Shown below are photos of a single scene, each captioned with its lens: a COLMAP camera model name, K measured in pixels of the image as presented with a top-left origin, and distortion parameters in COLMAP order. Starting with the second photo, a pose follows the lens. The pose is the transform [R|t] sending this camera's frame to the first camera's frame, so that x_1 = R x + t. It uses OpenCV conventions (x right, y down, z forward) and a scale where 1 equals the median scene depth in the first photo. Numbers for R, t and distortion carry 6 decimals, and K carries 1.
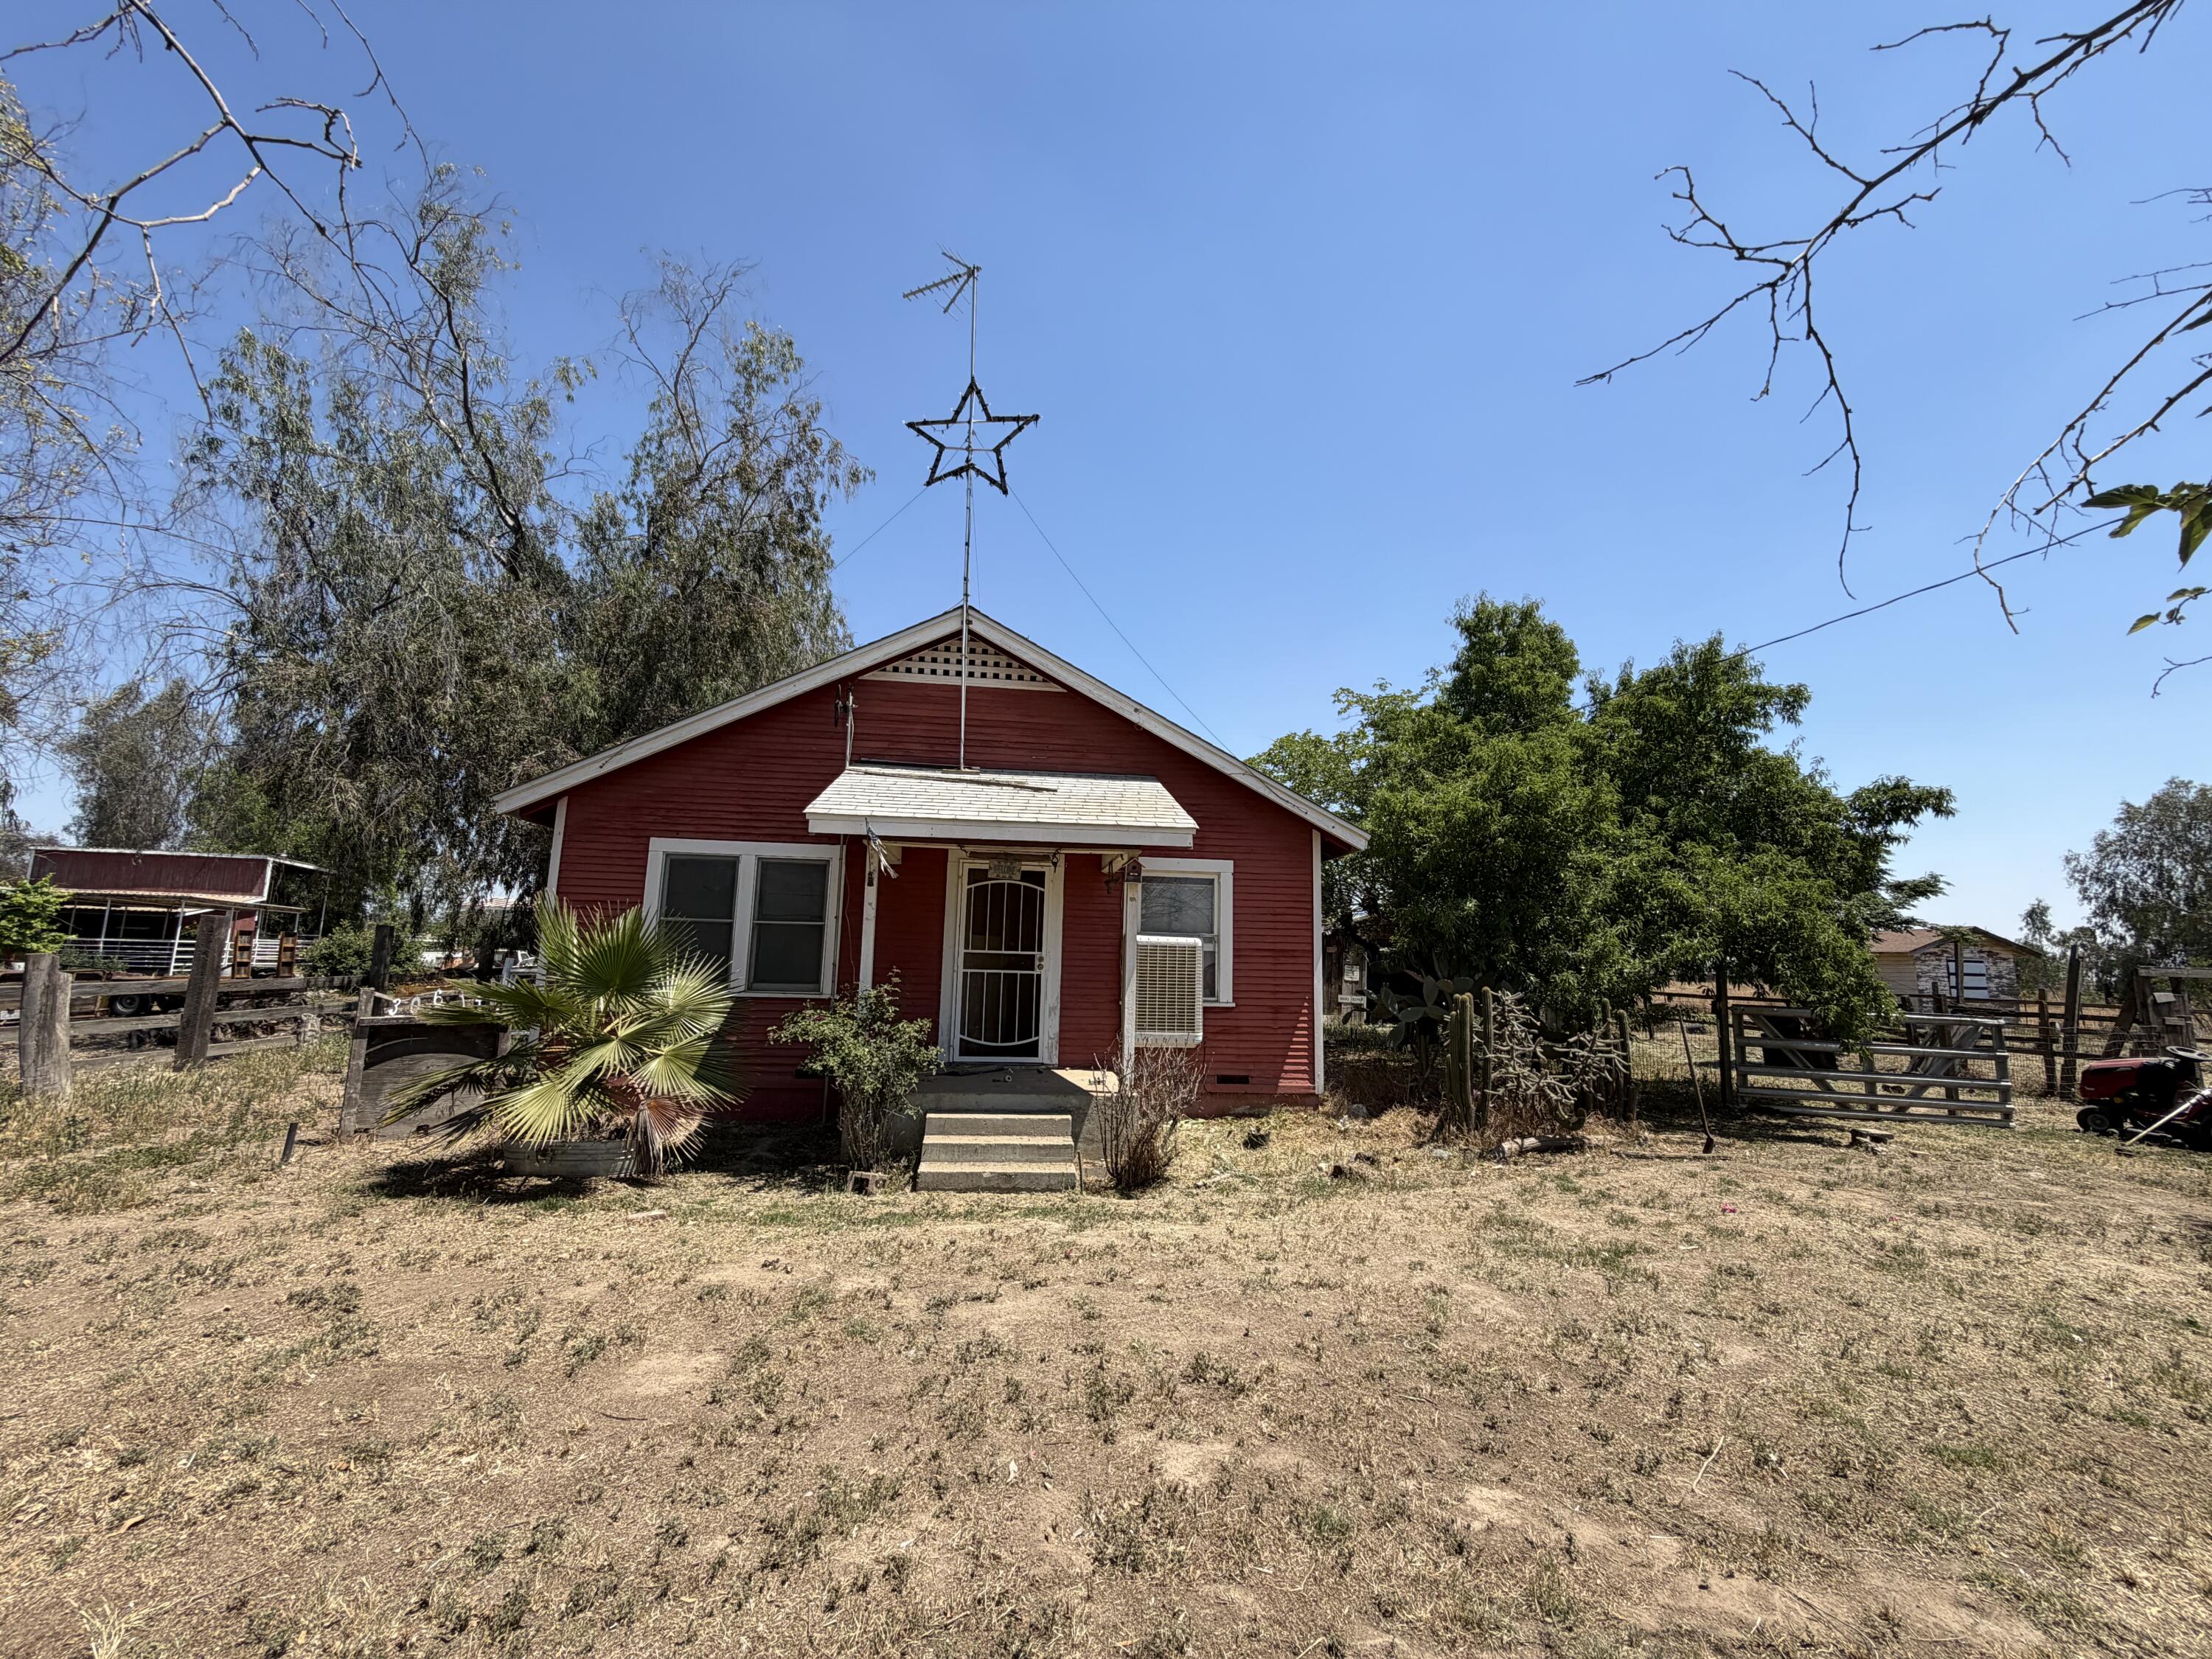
lens RADIAL K [[883.1, 0, 1101.2], [0, 883.1, 830.1], [0, 0, 1]] dist [0.000154, -0.000098]
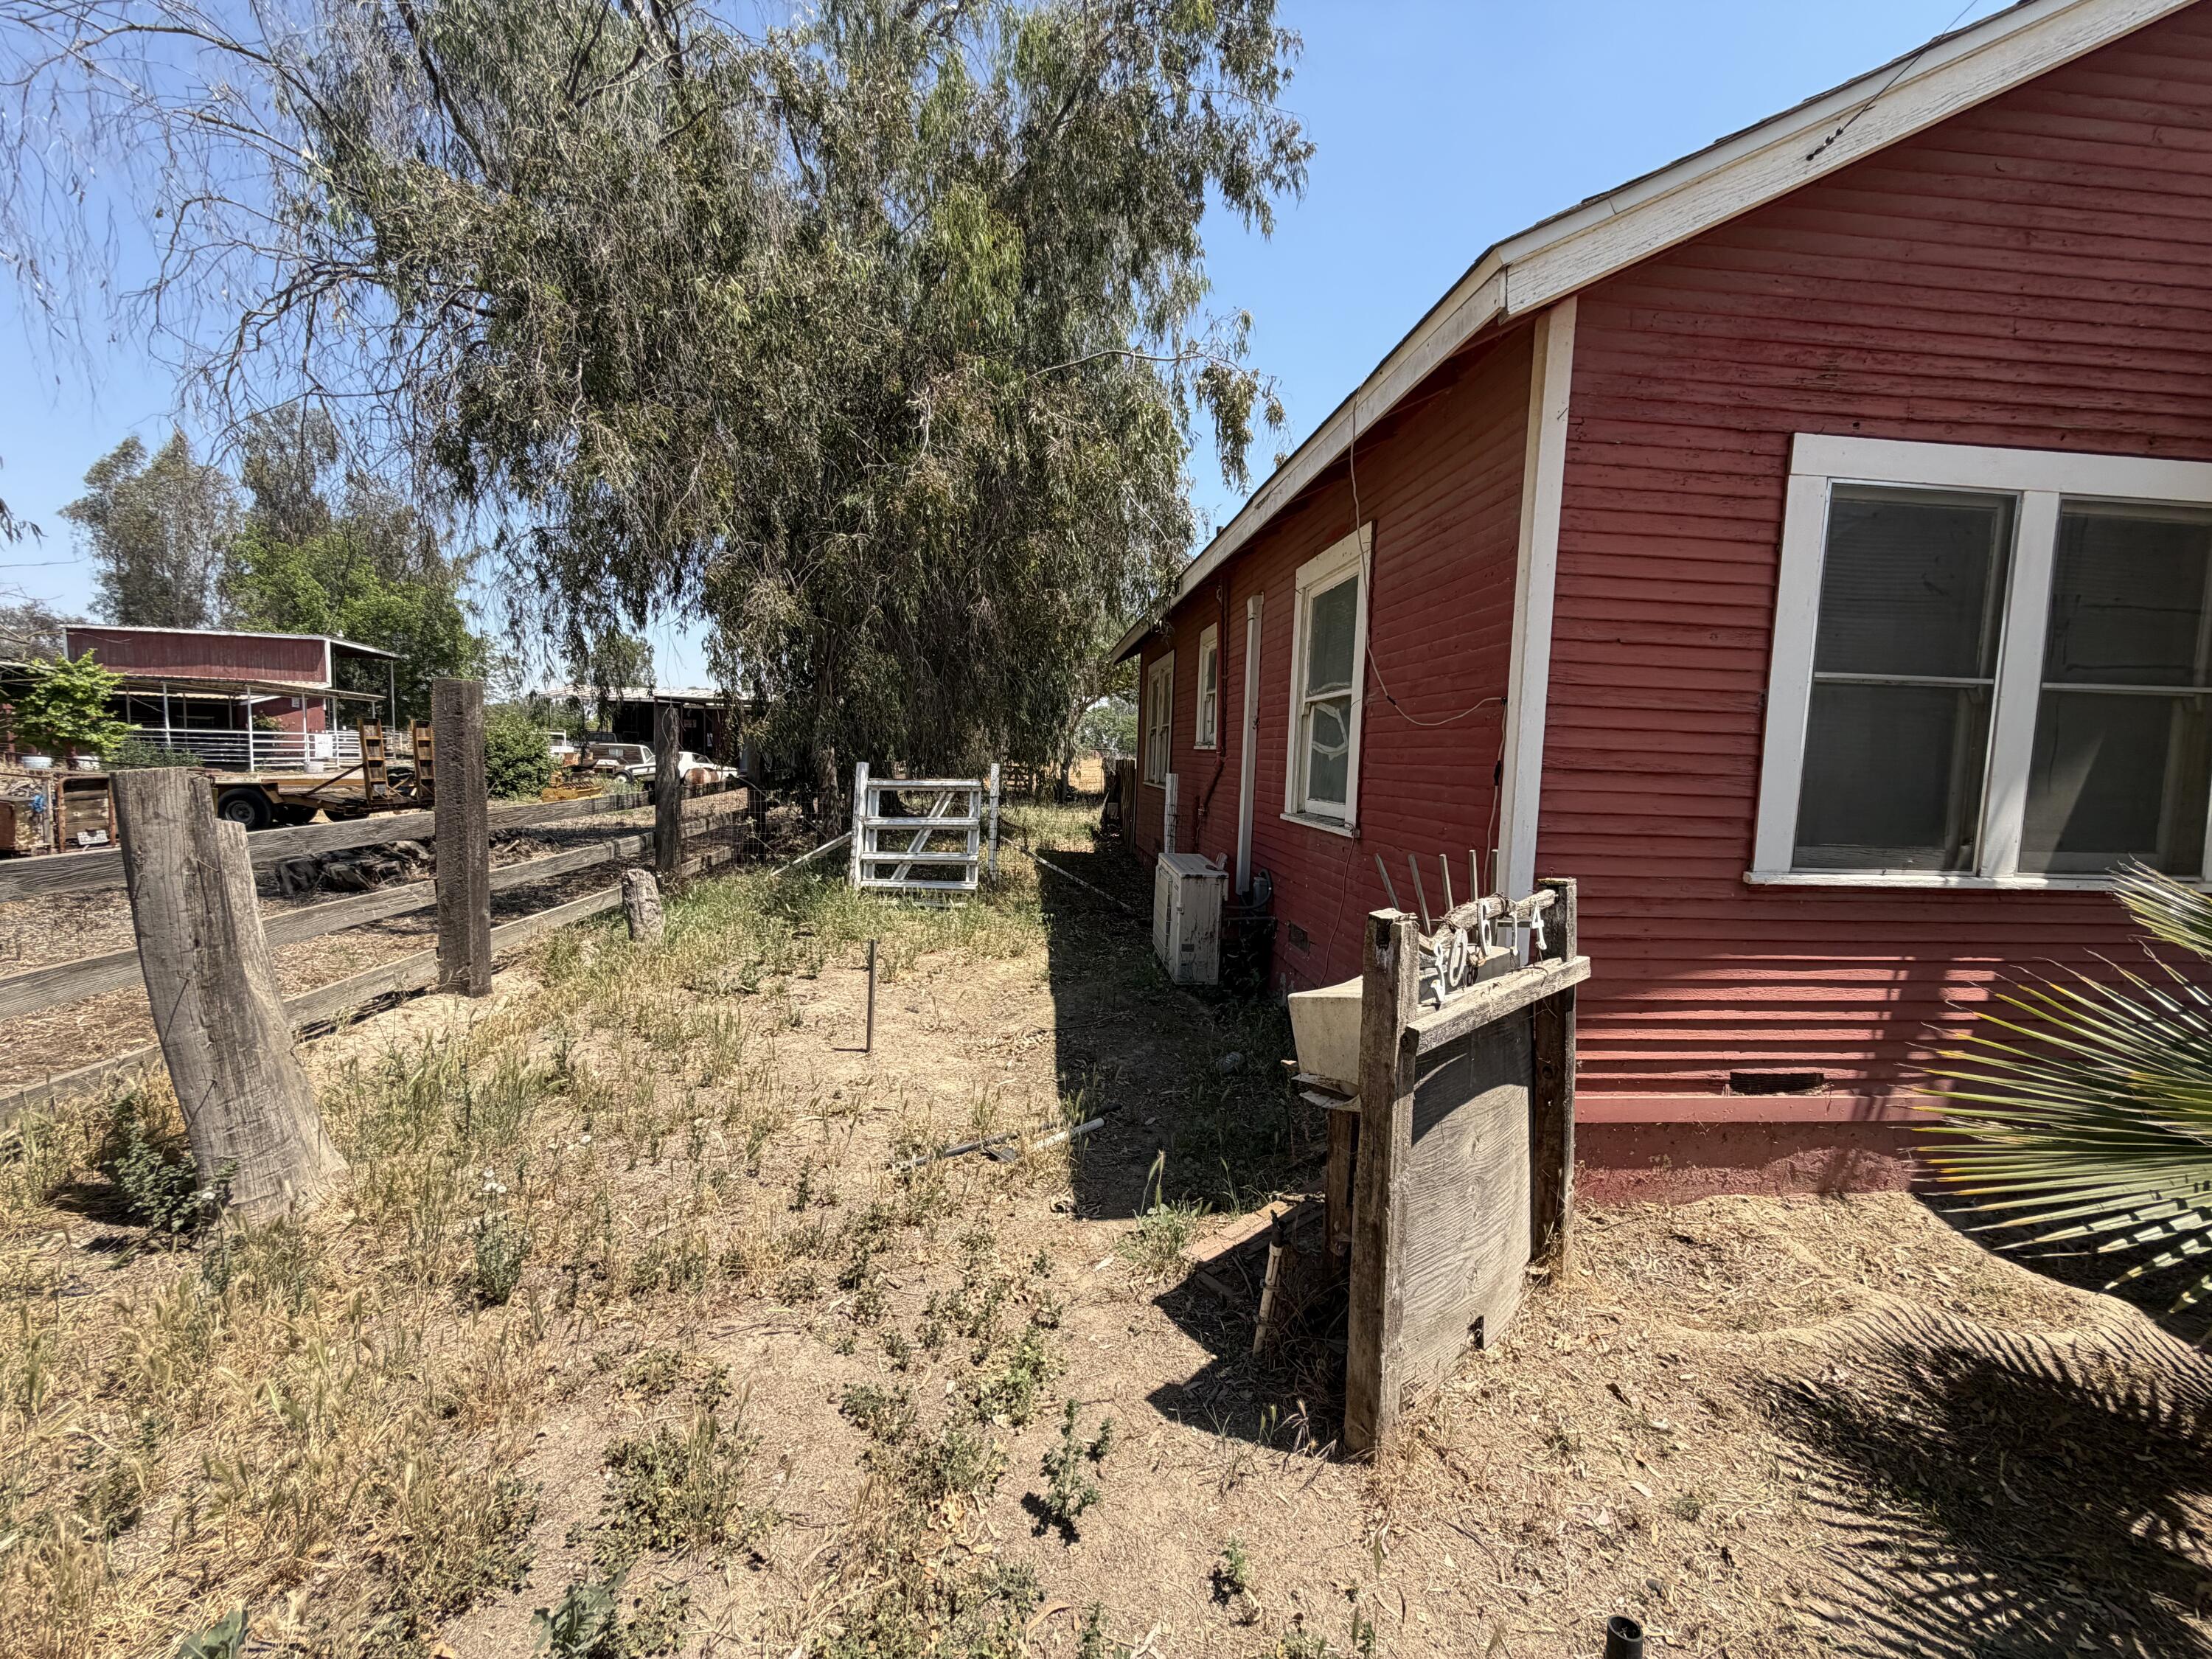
lens RADIAL K [[883.1, 0, 1101.2], [0, 883.1, 830.1], [0, 0, 1]] dist [0.000154, -0.000098]
pose [[0.999666, 0.006390, -0.025022, -0.239066], [-0.000470, 0.973247, 0.229762, 0.024573], [0.025820, -0.229673, 0.972925, 0.194875]]
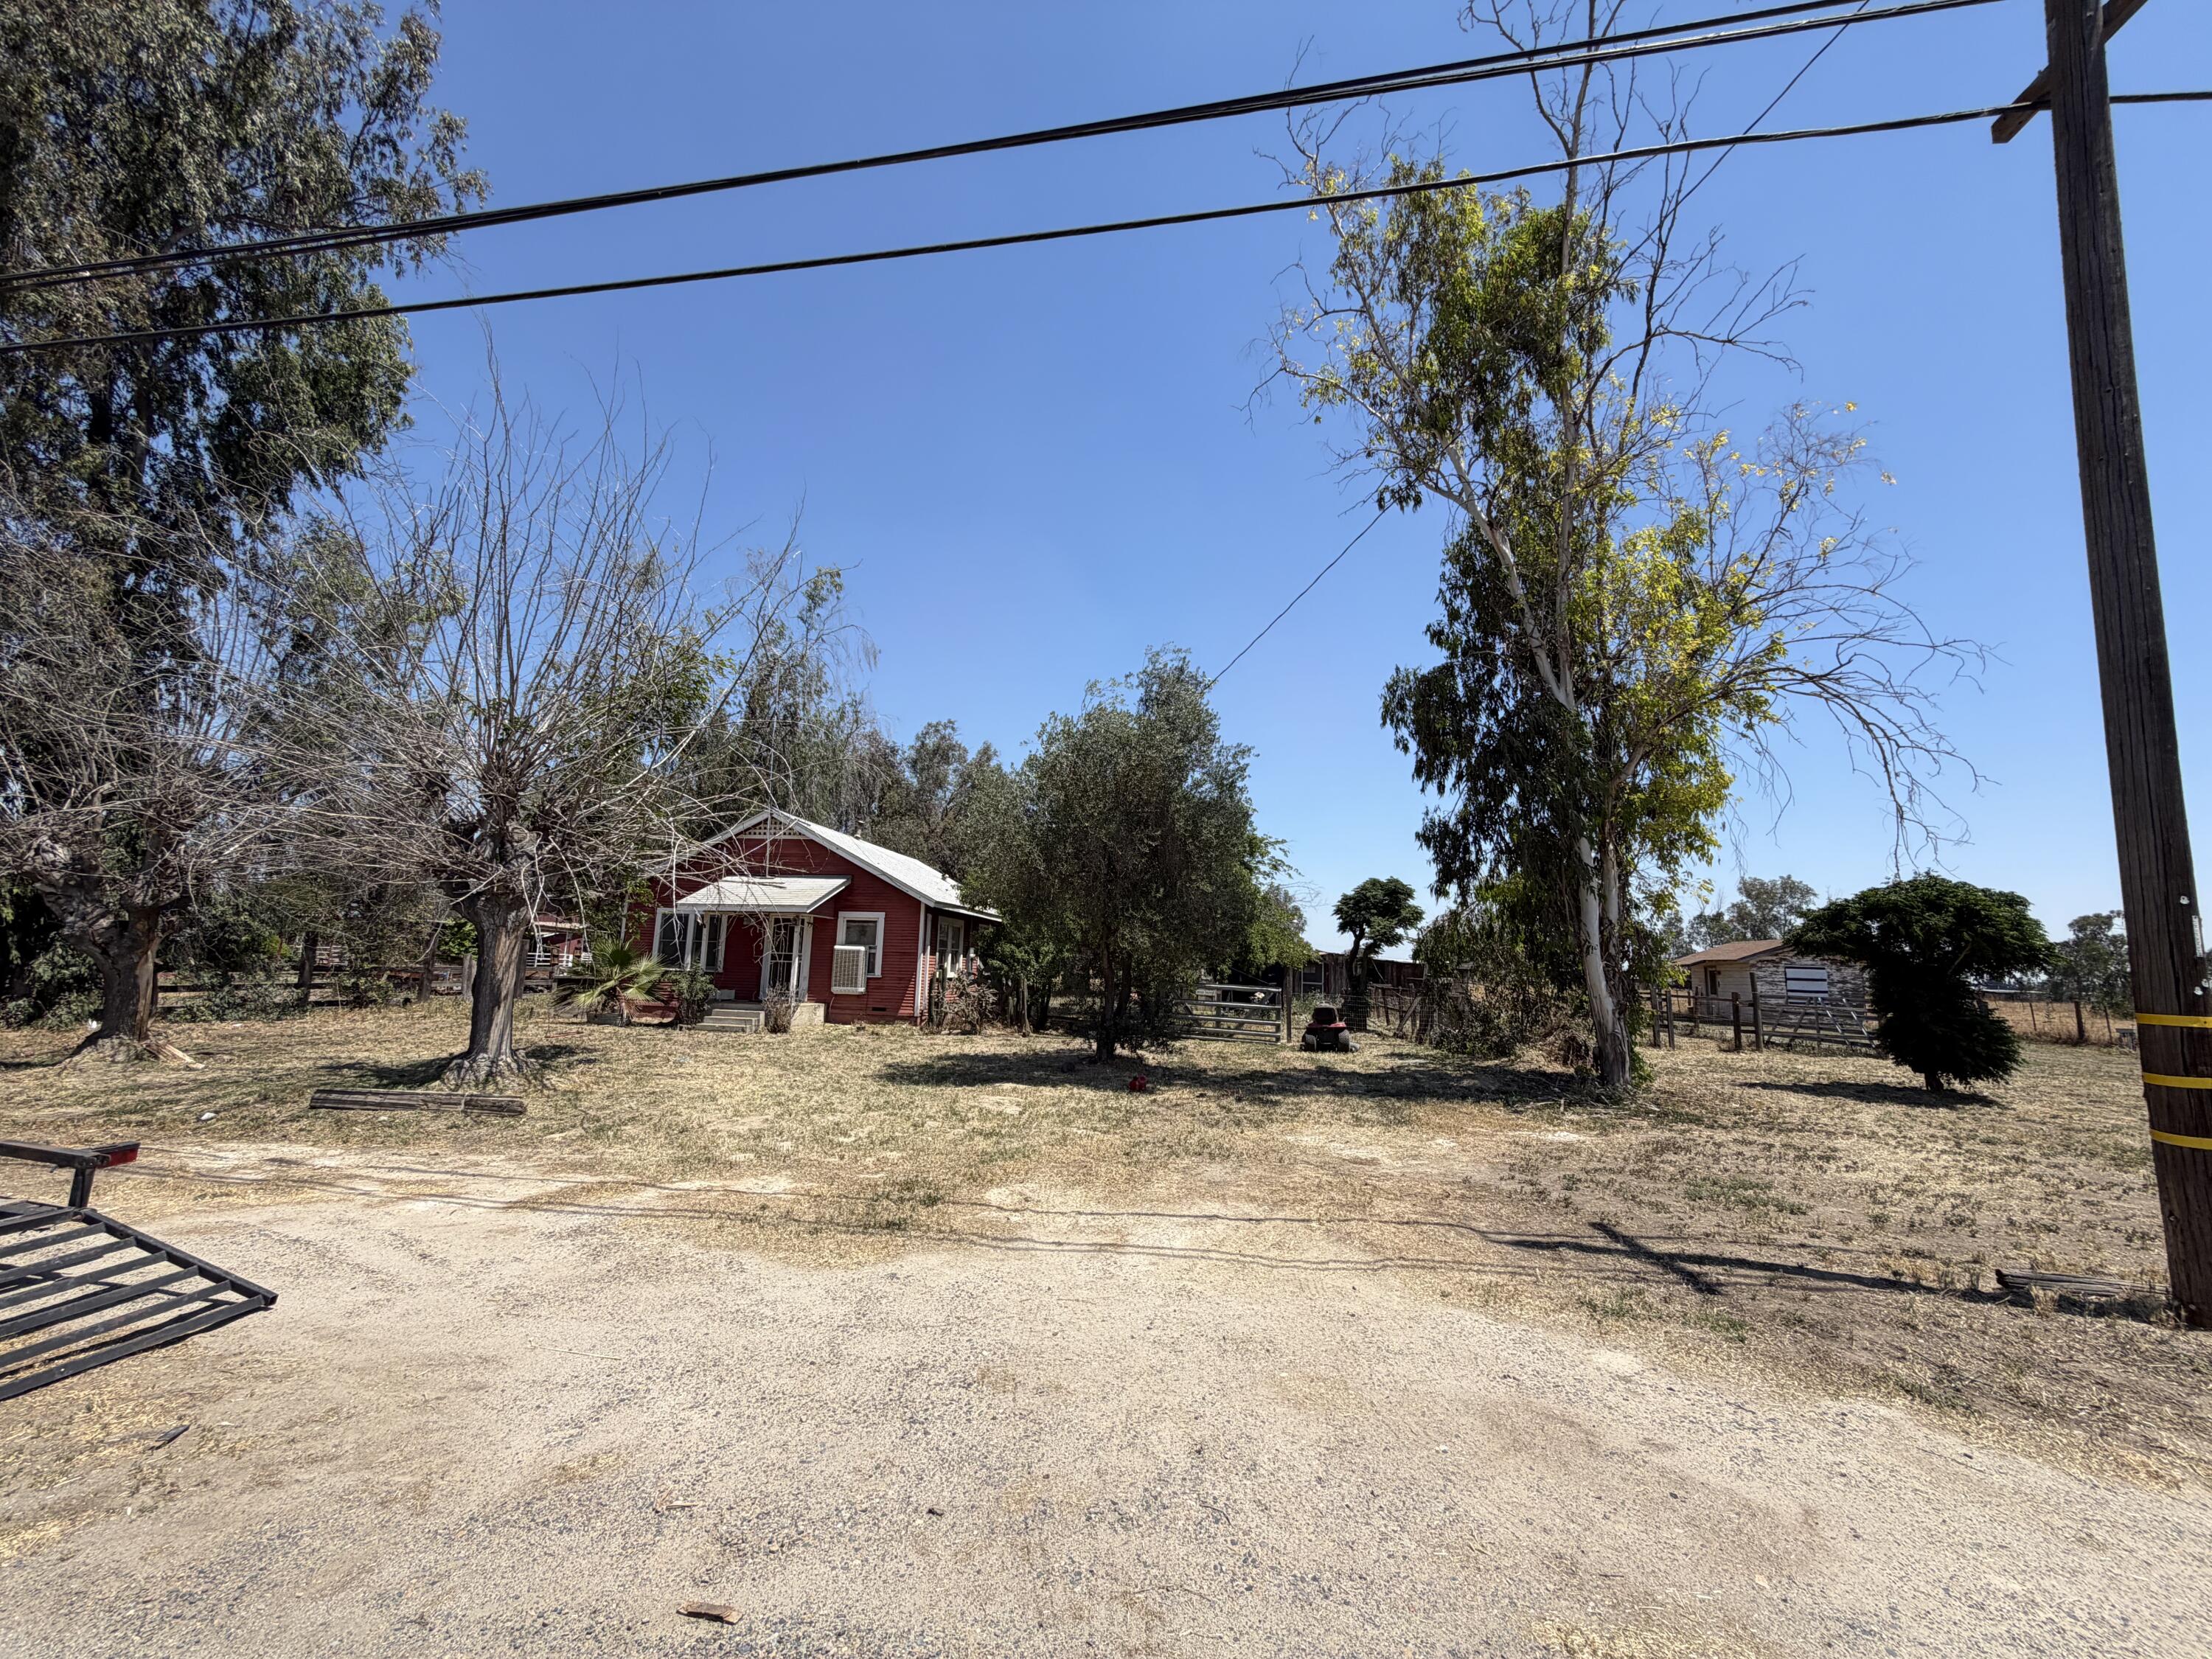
lens RADIAL K [[858.0, 0, 1096.6], [0, 858.0, 820.5], [0, 0, 1]] dist [-0.002761, -0.000107]
pose [[0.969534, -0.039083, -0.241821, 0.349287], [0.031476, 0.998883, -0.035241, -0.030270], [0.242928, 0.026556, 0.969681, -0.286298]]
